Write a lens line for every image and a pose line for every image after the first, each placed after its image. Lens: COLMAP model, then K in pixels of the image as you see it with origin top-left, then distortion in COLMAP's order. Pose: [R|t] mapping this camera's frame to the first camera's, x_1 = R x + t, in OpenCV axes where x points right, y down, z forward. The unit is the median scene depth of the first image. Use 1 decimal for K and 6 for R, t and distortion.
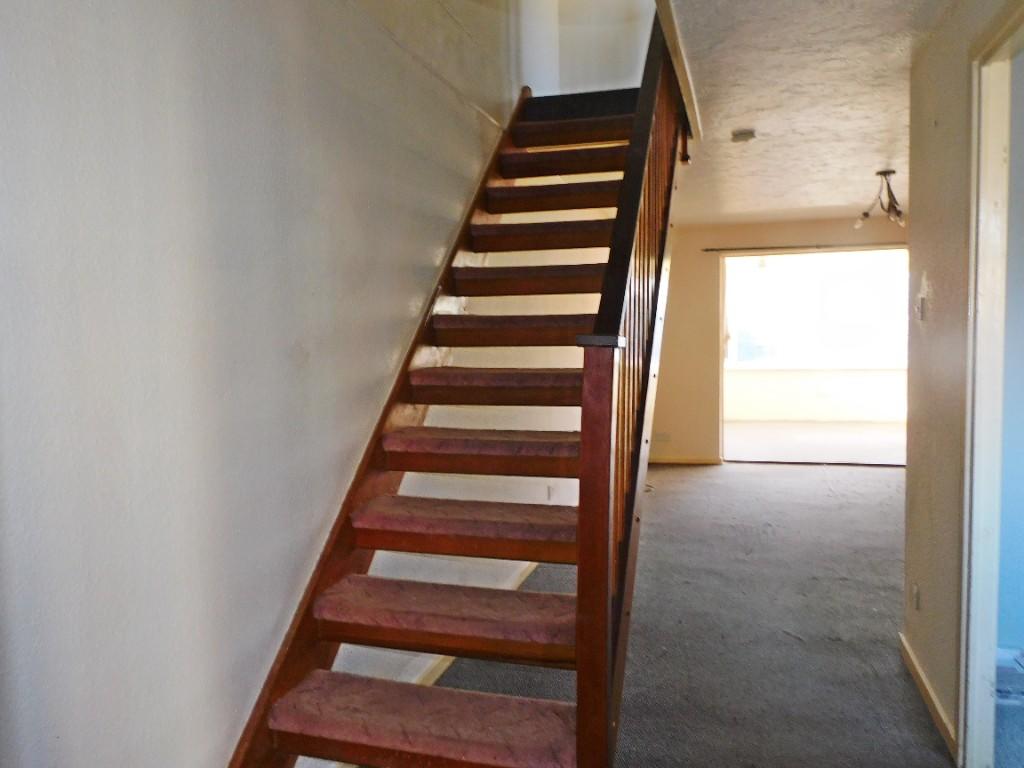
lens RADIAL K [[721.1, 0, 512.0], [0, 721.1, 384.0], [0, 0, 1]] dist [-0.004722, -0.000859]
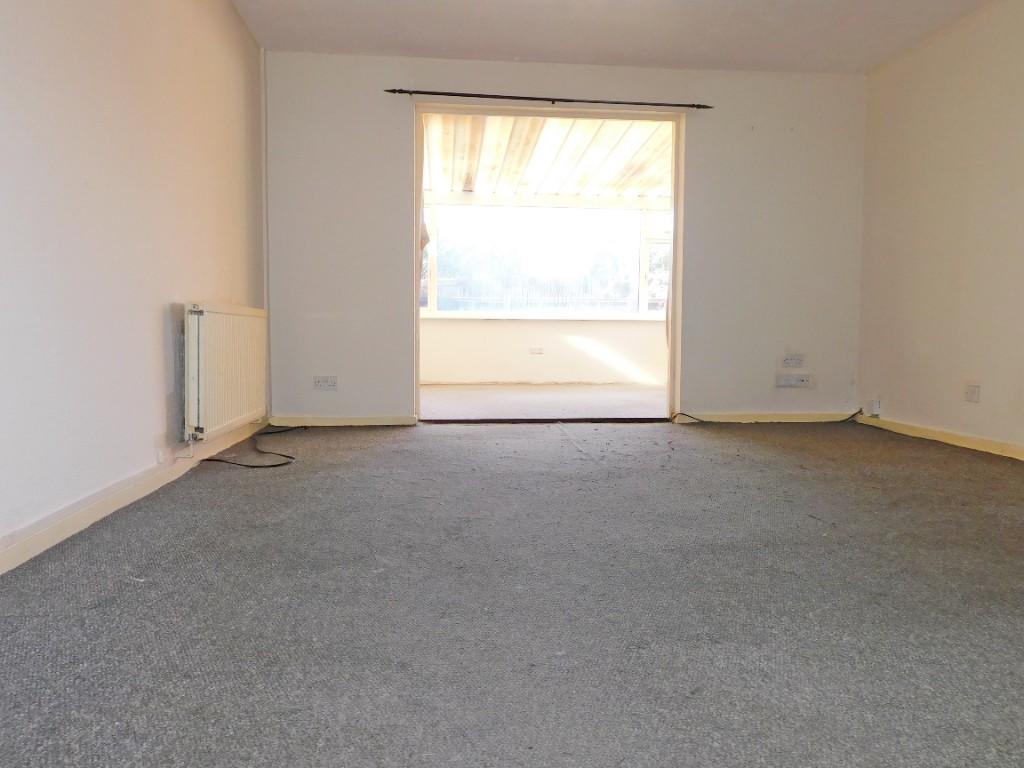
lens RADIAL K [[721.1, 0, 512.0], [0, 721.1, 384.0], [0, 0, 1]] dist [-0.004722, -0.000859]
pose [[0.916497, -0.001545, 0.400038, 0.112321], [-0.000094, 0.999992, 0.004076, 0.069335], [-0.400041, -0.003773, 0.916490, 0.376798]]
